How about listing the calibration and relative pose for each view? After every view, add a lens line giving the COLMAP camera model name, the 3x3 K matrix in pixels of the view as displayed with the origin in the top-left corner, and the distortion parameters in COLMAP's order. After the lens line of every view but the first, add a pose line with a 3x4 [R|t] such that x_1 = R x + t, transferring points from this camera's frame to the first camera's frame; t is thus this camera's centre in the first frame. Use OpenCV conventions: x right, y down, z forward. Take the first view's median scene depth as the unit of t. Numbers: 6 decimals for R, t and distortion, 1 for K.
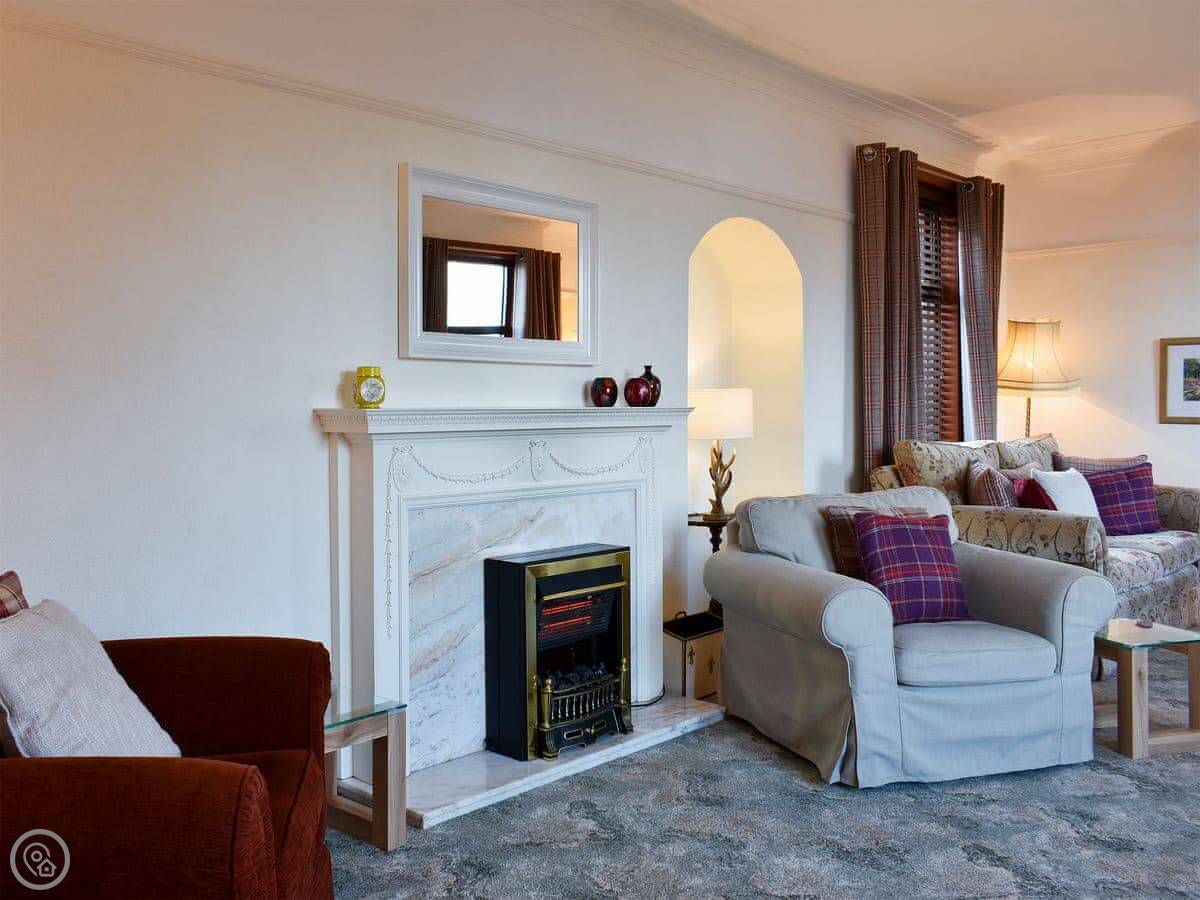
lens RADIAL K [[976.4, 0, 600.0], [0, 976.4, 450.0], [0, 0, 1]] dist [-0.000387, -0.015333]
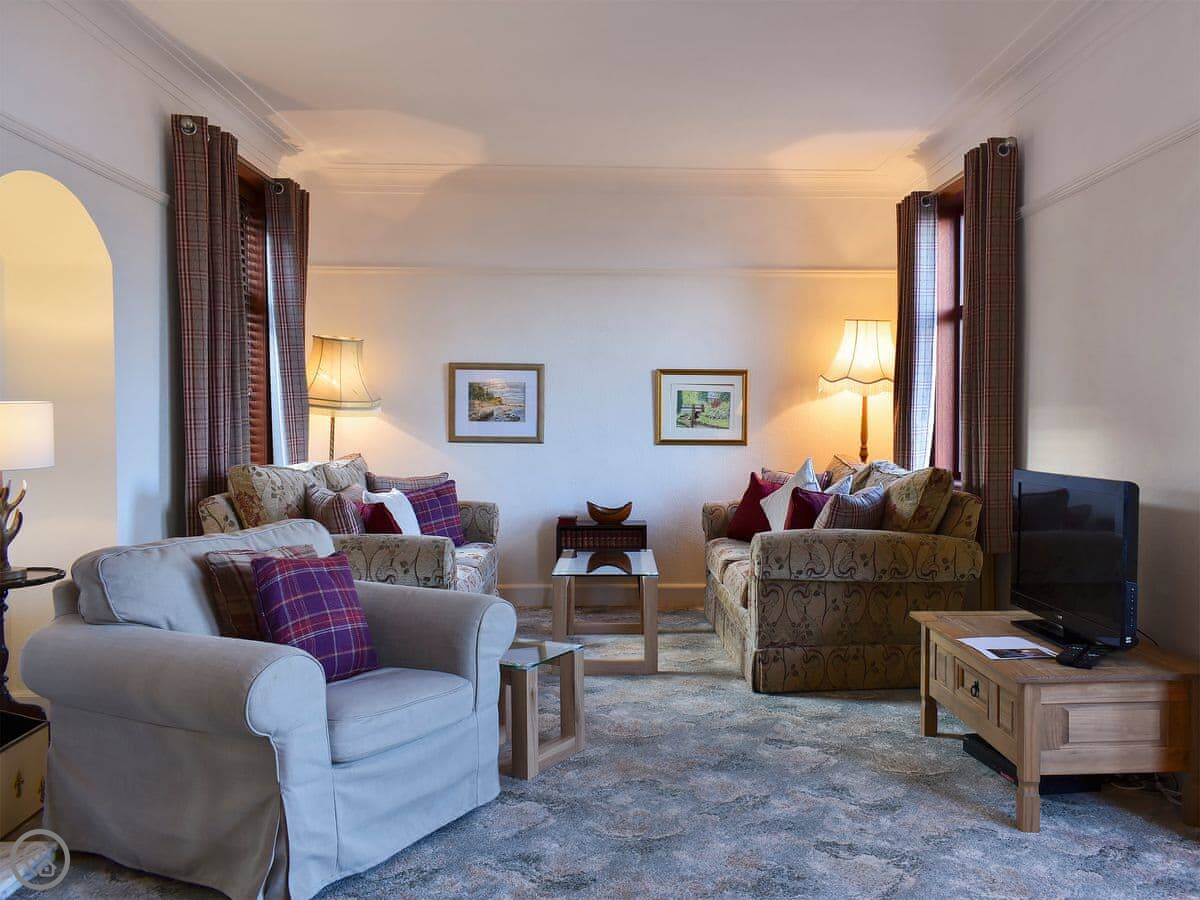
lens RADIAL K [[976.4, 0, 600.0], [0, 976.4, 450.0], [0, 0, 1]] dist [-0.000387, -0.015333]
pose [[0.712233, -0.013333, 0.701817, -0.070535], [0.026042, 0.999633, -0.007438, -0.008550], [-0.701460, 0.023575, 0.712319, 0.163180]]
